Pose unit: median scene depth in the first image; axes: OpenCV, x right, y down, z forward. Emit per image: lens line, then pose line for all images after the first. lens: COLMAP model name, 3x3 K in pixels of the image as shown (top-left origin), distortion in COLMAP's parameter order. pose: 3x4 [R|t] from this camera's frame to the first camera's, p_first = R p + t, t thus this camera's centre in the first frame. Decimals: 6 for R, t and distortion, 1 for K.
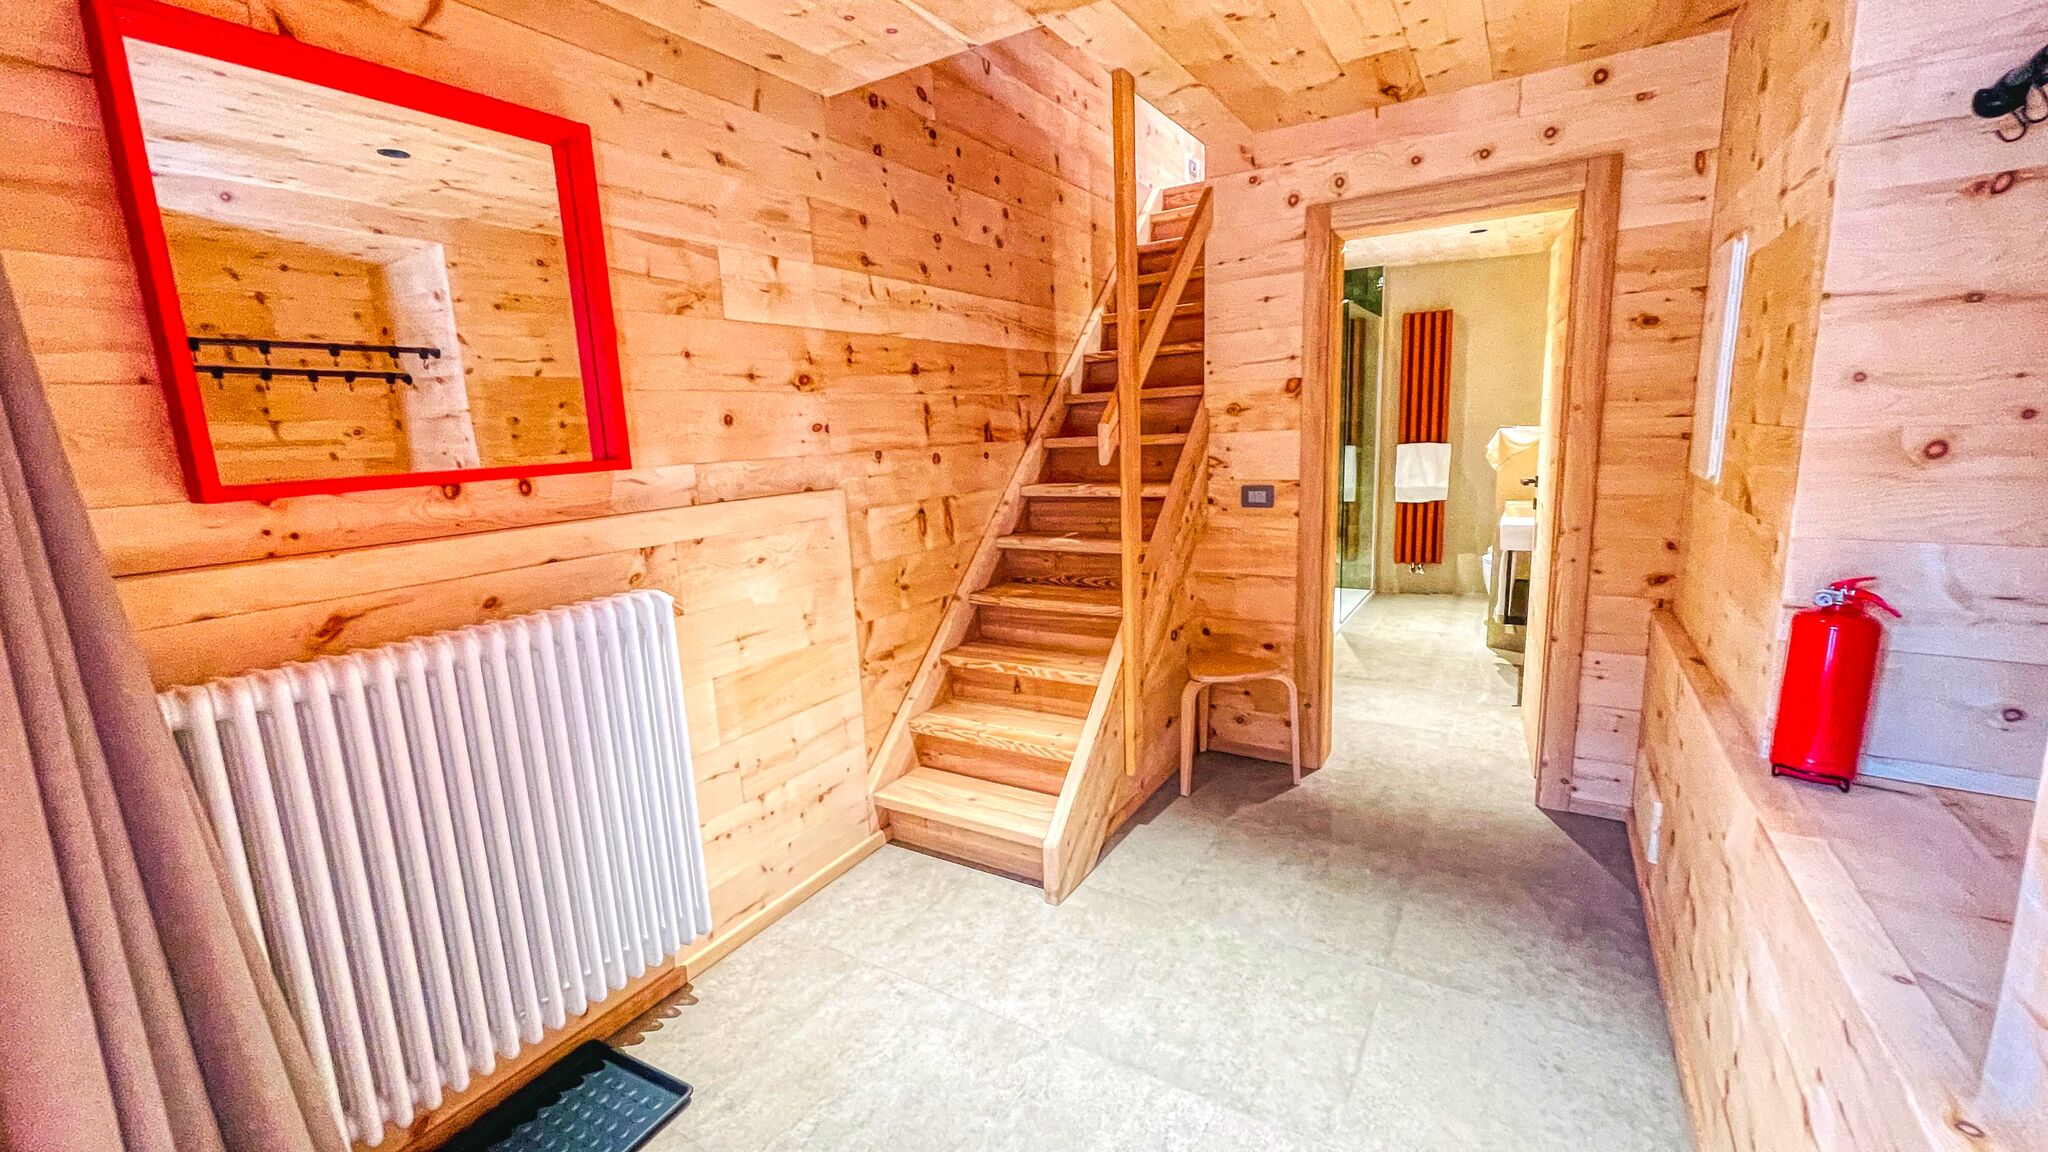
lens RADIAL K [[828.0, 0, 1013.5], [0, 828.0, 573.3], [0, 0, 1]] dist [-0.001967, 0.001114]
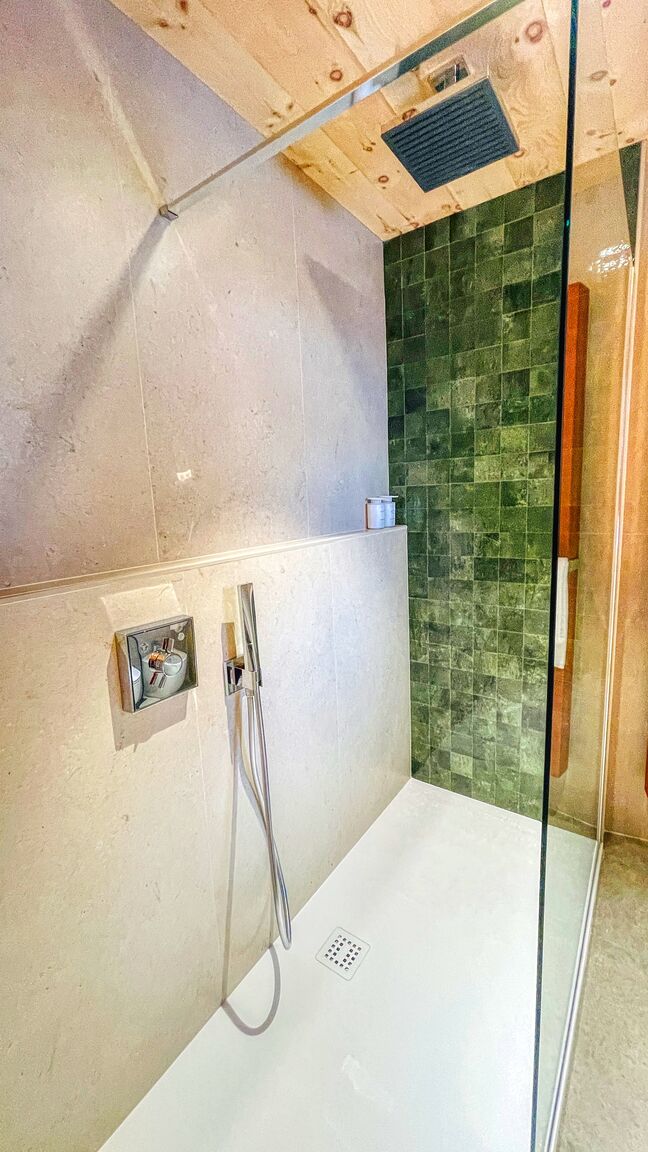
lens RADIAL K [[465.7, 0, 327.4], [0, 465.7, 573.5], [0, 0, 1]] dist [-0.001967, 0.001114]
pose [[0.998580, 0.009065, -0.052493, 0.575568], [-0.009689, 0.999885, -0.011641, -0.280474], [0.052381, 0.012133, 0.998553, 1.441388]]
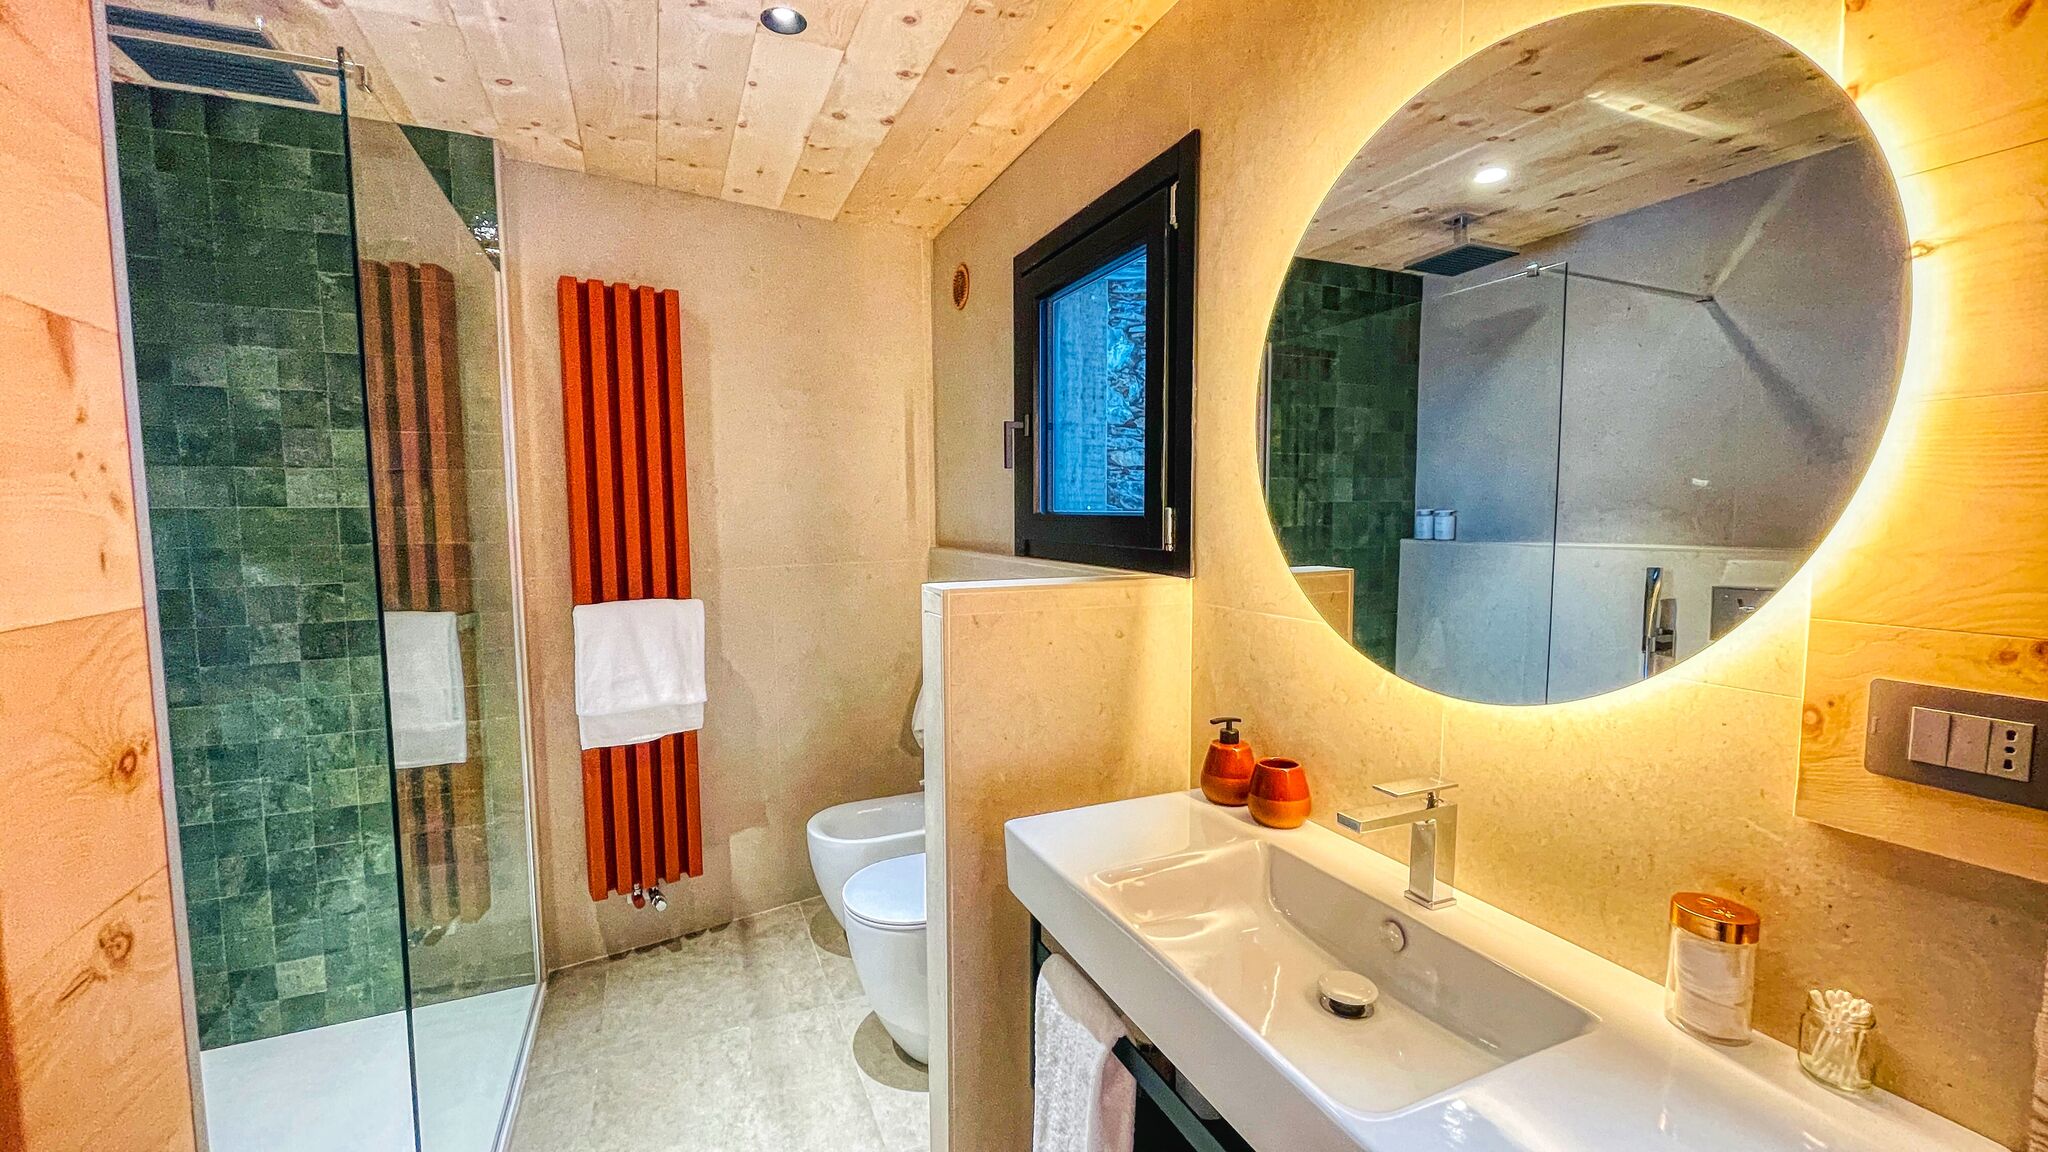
lens RADIAL K [[828.0, 0, 1022.9], [0, 828.0, 577.4], [0, 0, 1]] dist [-0.001967, 0.001114]
pose [[0.564564, -0.027181, 0.824941, 0.510018], [0.130834, 0.989769, -0.056927, -0.231174], [-0.814954, 0.140069, 0.562344, 1.179644]]
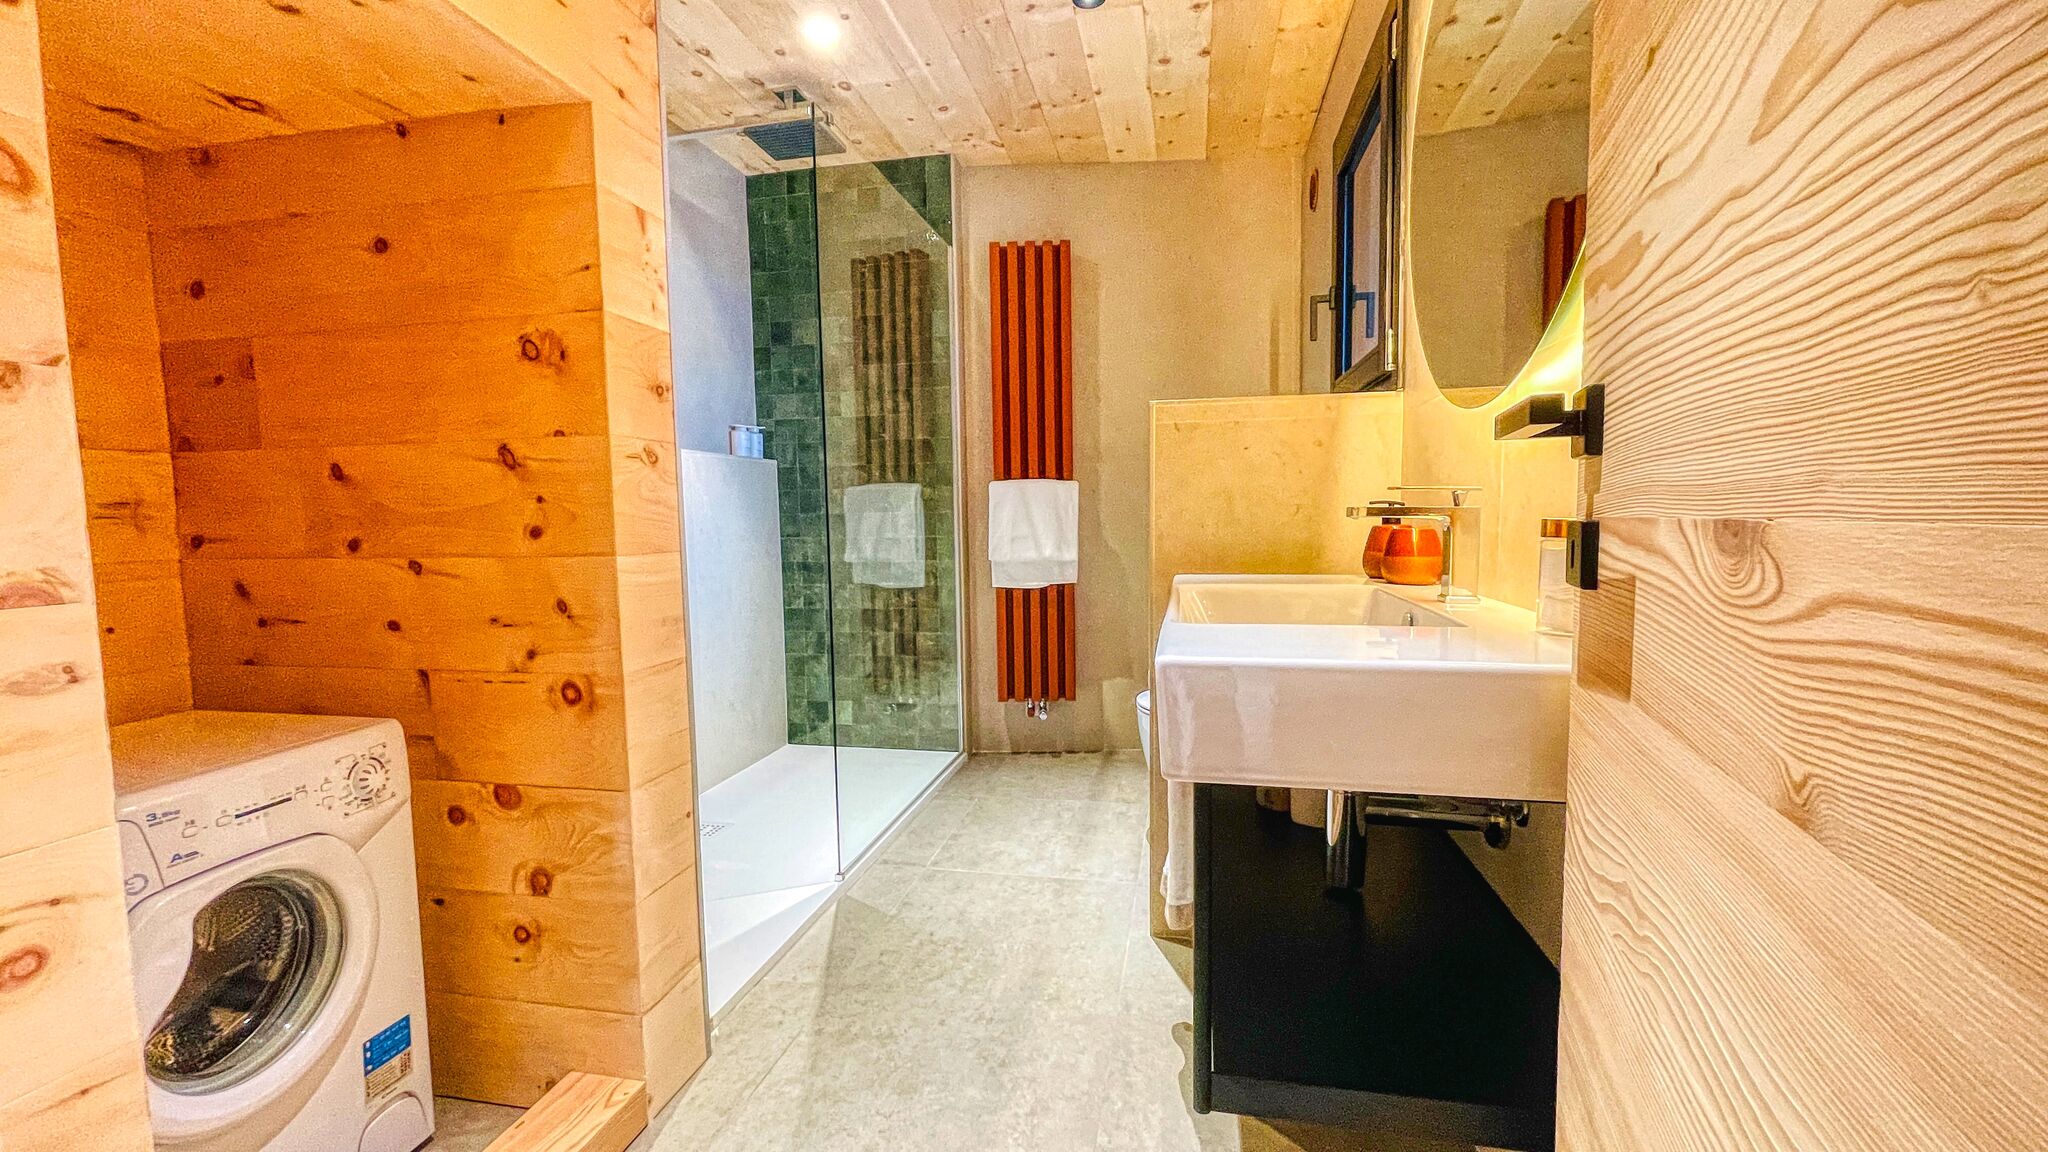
lens RADIAL K [[828.0, 0, 1020.3], [0, 828.0, 574.7], [0, 0, 1]] dist [-0.001967, 0.001114]
pose [[0.938535, 0.000723, 0.345182, 0.576510], [0.038792, 0.993442, -0.107554, -0.070865], [-0.342996, 0.114334, 0.932353, 0.968329]]
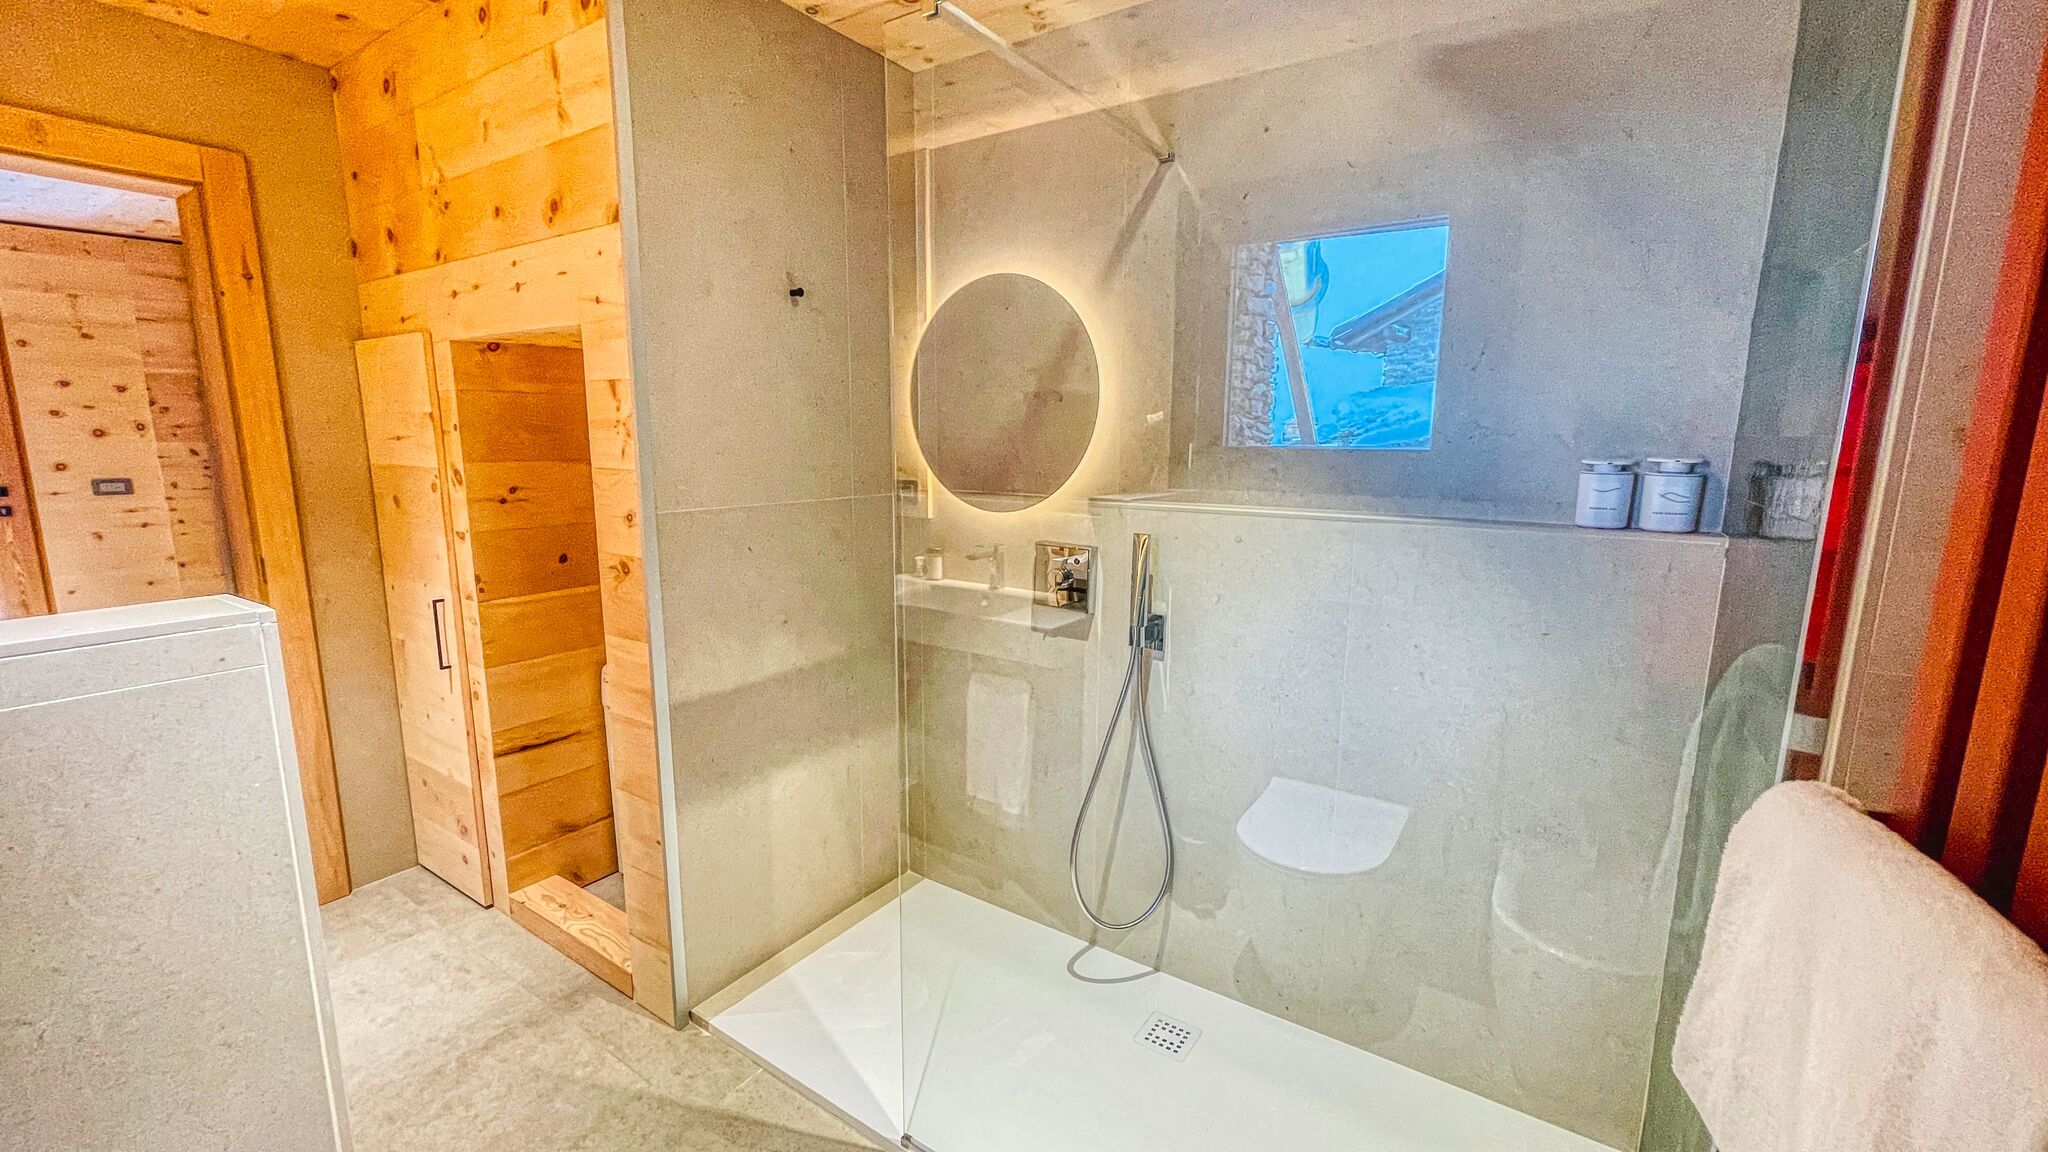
lens RADIAL K [[828.0, 0, 1007.1], [0, 828.0, 575.5], [0, 0, 1]] dist [-0.001967, 0.001114]
pose [[-0.043947, 0.212809, -0.976105, 1.108811], [-0.181551, 0.959079, 0.217271, -0.362892], [0.982399, 0.186762, -0.003513, 1.716987]]
